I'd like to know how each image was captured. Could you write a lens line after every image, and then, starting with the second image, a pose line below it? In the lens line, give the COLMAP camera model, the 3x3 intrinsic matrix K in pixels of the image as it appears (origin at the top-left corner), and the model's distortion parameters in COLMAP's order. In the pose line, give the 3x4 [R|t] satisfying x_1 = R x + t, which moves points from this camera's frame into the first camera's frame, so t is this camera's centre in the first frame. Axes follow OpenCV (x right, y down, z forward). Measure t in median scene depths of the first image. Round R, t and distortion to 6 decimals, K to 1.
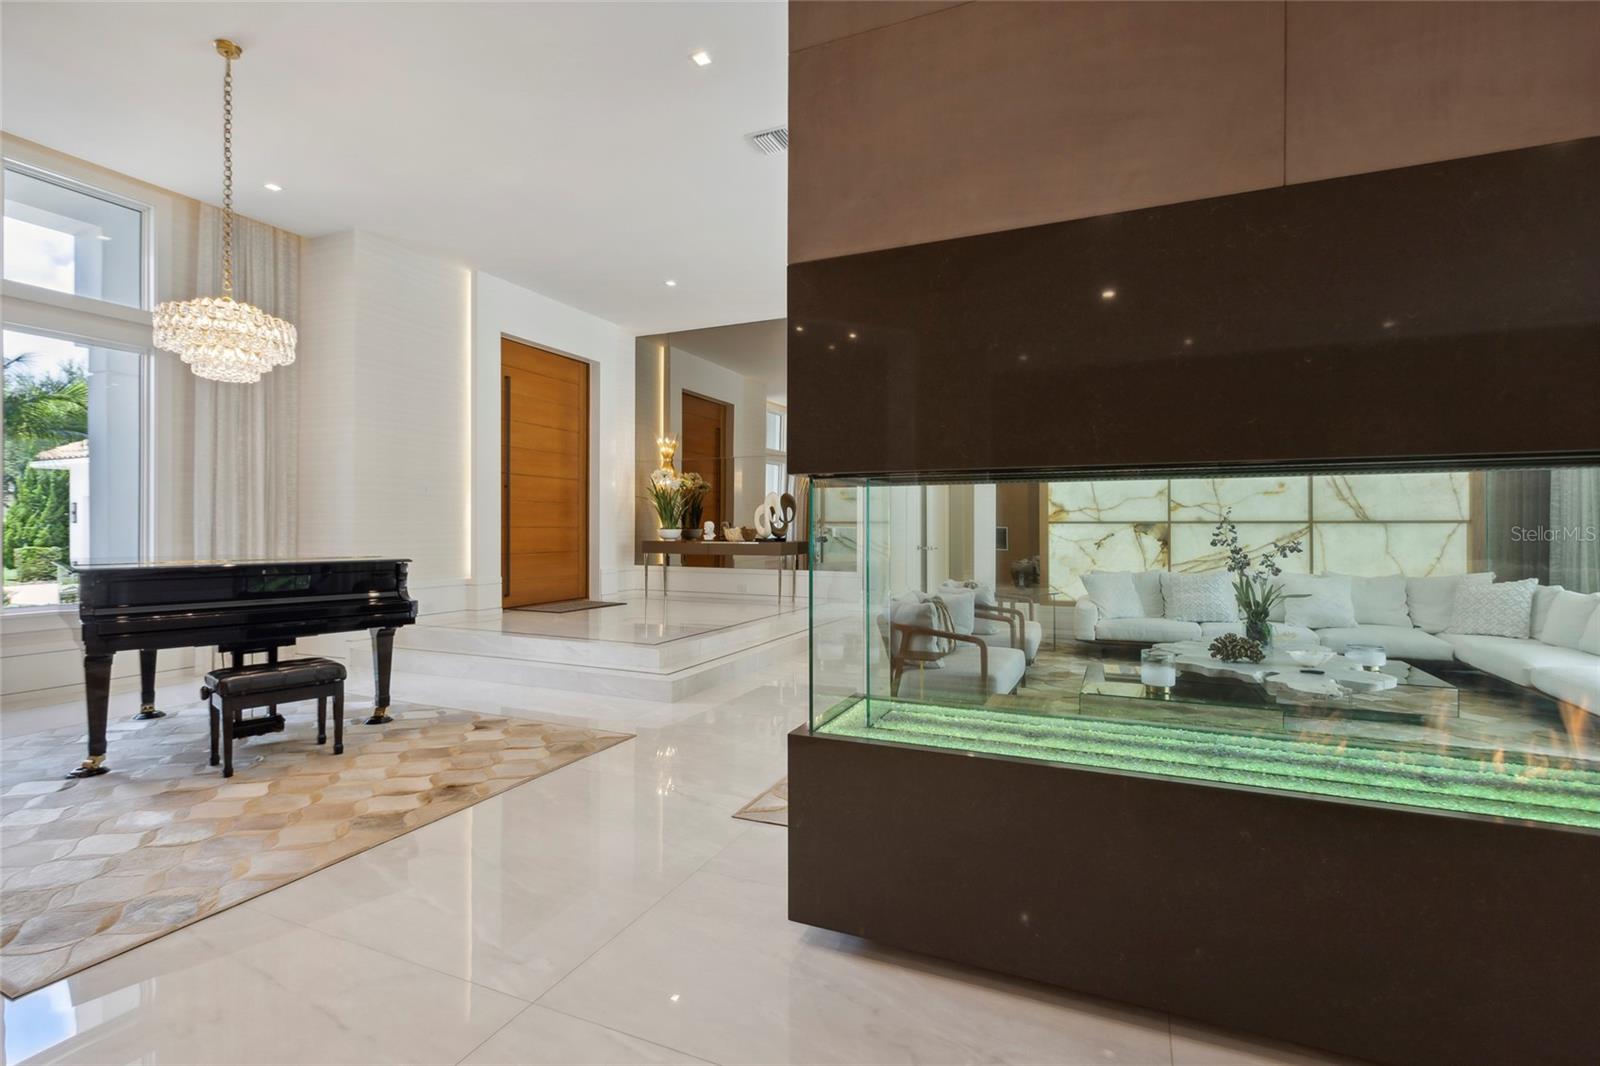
lens RADIAL K [[742.3, 0, 798.0], [0, 742.3, 525.0], [0, 0, 1]] dist [-0.004013, -0.000492]
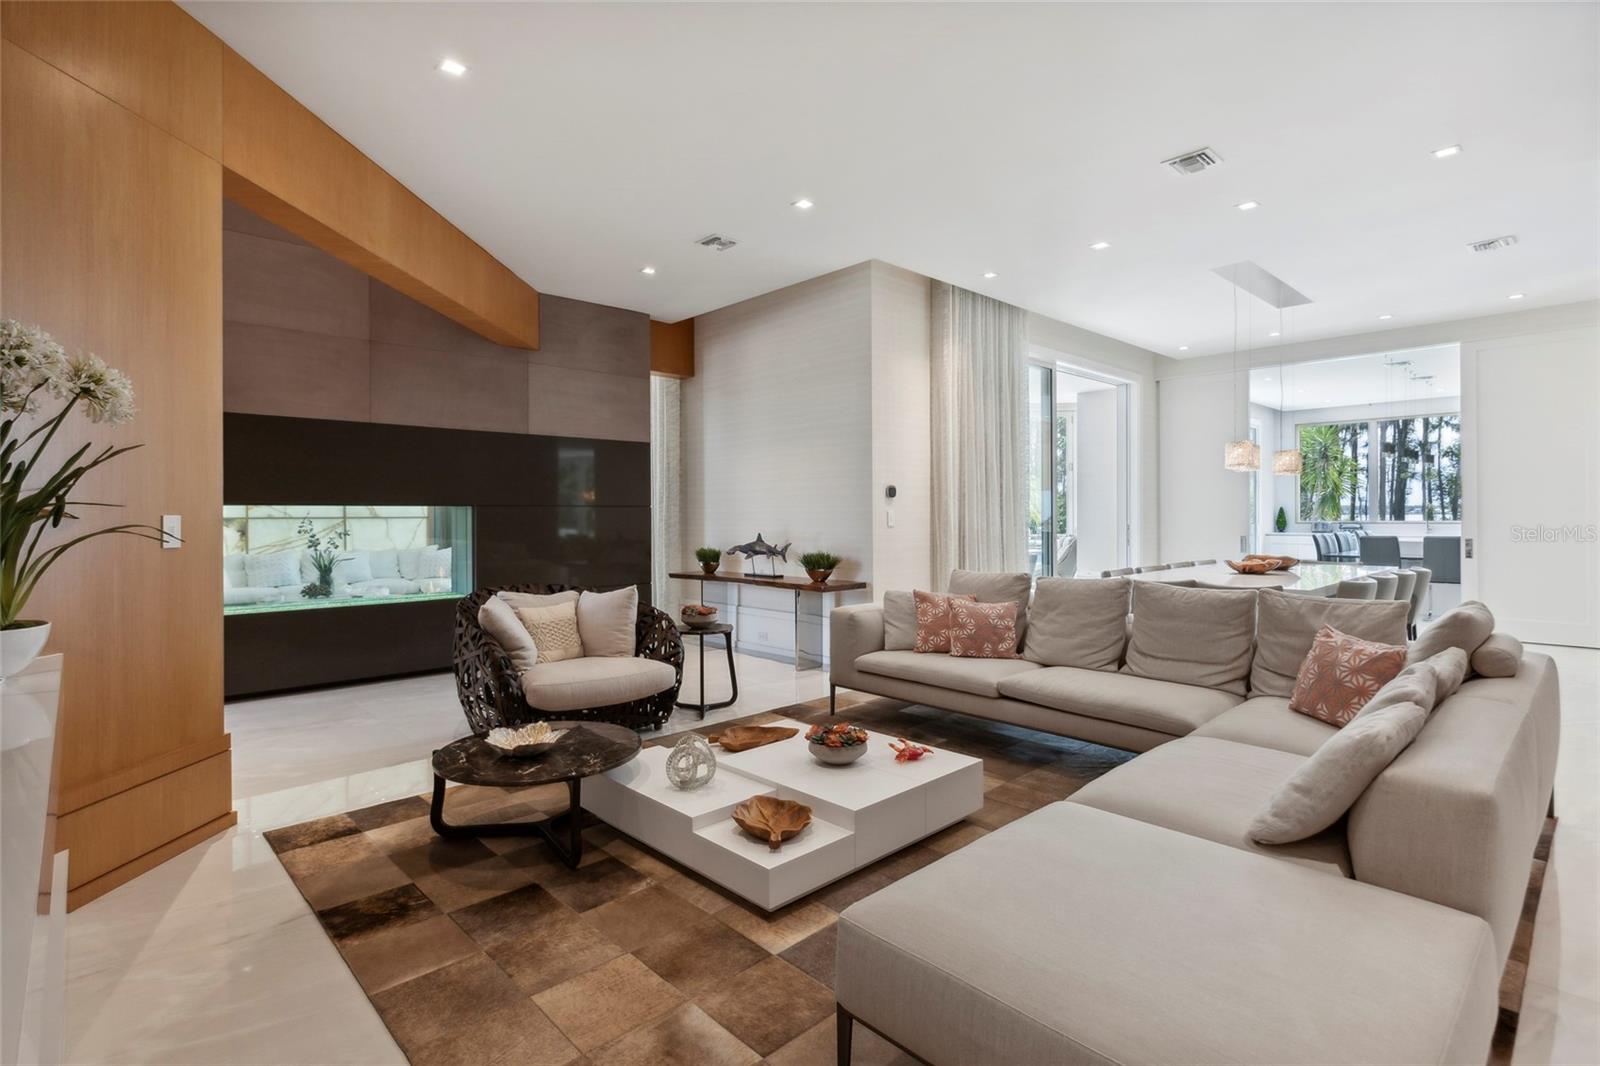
lens RADIAL K [[765.6, 0, 798.5], [0, 765.6, 520.0], [0, 0, 1]] dist [-0.021994, -0.000103]
pose [[0.380022, -0.007121, 0.924950, -0.490209], [0.000651, 0.999972, 0.007432, -0.011910], [-0.924977, -0.002222, 0.380016, -0.573487]]
